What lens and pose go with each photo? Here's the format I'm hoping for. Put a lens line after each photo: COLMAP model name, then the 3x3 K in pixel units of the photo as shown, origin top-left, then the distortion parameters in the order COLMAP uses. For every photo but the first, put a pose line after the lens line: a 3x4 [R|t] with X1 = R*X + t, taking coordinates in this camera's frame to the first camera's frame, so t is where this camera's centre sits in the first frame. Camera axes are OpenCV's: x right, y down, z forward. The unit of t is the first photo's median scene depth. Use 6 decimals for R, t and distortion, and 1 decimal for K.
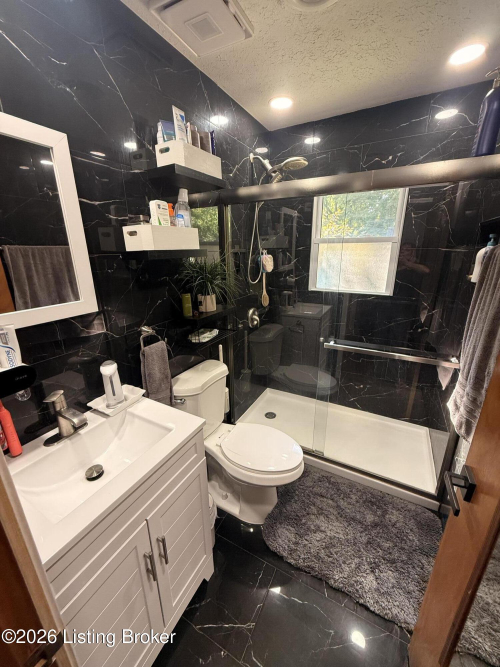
lens RADIAL K [[265.1, 0, 250.0], [0, 265.1, 331.4], [0, 0, 1]] dist [-0.000628, 0.000161]
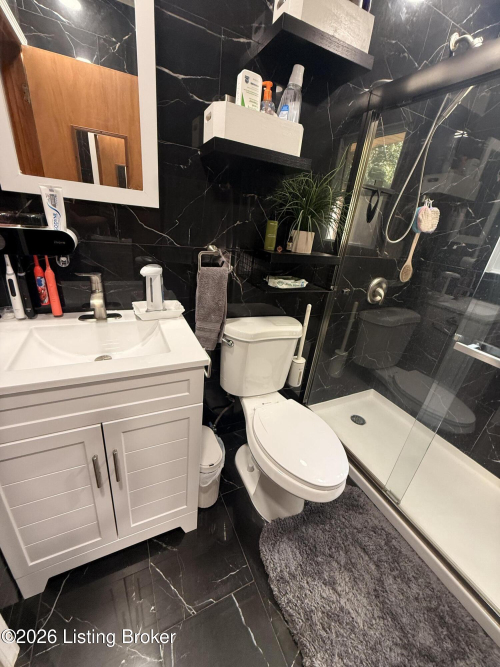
lens RADIAL K [[265.1, 0, 250.0], [0, 265.1, 331.4], [0, 0, 1]] dist [-0.000628, 0.000161]
pose [[0.803892, 0.327621, -0.496410, 0.196782], [-0.288957, 0.944629, 0.155497, 0.064876], [0.519867, 0.018439, 0.854048, 0.258308]]
